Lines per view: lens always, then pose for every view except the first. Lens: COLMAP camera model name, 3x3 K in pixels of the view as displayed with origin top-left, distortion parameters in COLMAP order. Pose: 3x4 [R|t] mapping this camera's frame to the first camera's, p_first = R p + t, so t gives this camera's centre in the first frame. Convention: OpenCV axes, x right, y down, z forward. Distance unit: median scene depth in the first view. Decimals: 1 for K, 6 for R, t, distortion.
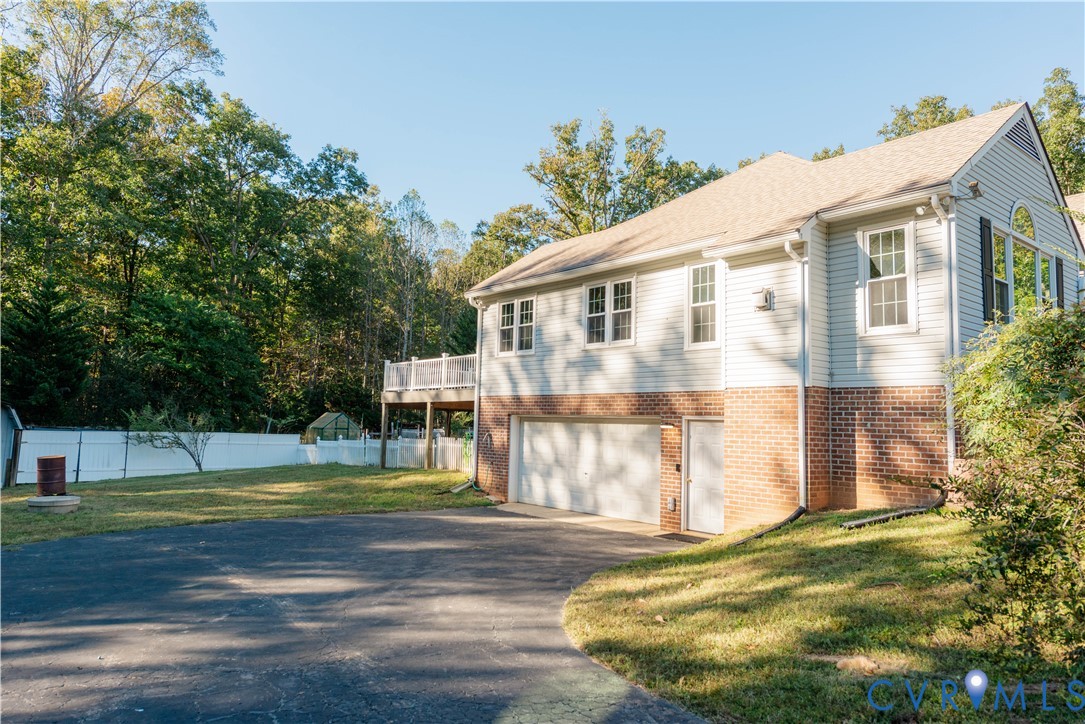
lens RADIAL K [[717.2, 0, 540.4], [0, 717.2, 358.0], [0, 0, 1]] dist [0.033552, -0.031685]
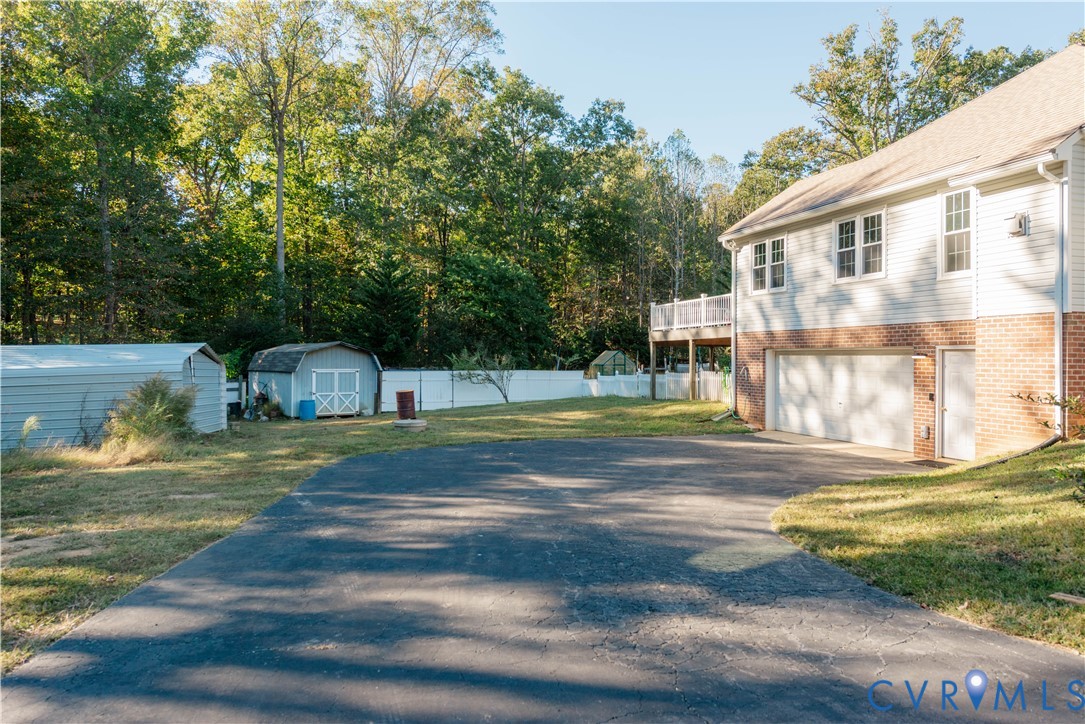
lens RADIAL K [[717.2, 0, 540.4], [0, 717.2, 358.0], [0, 0, 1]] dist [0.033552, -0.031685]
pose [[0.924715, -0.025580, -0.379800, 0.049335], [0.059973, 0.995069, 0.078999, -0.011111], [0.375907, -0.095830, 0.921689, -0.100630]]
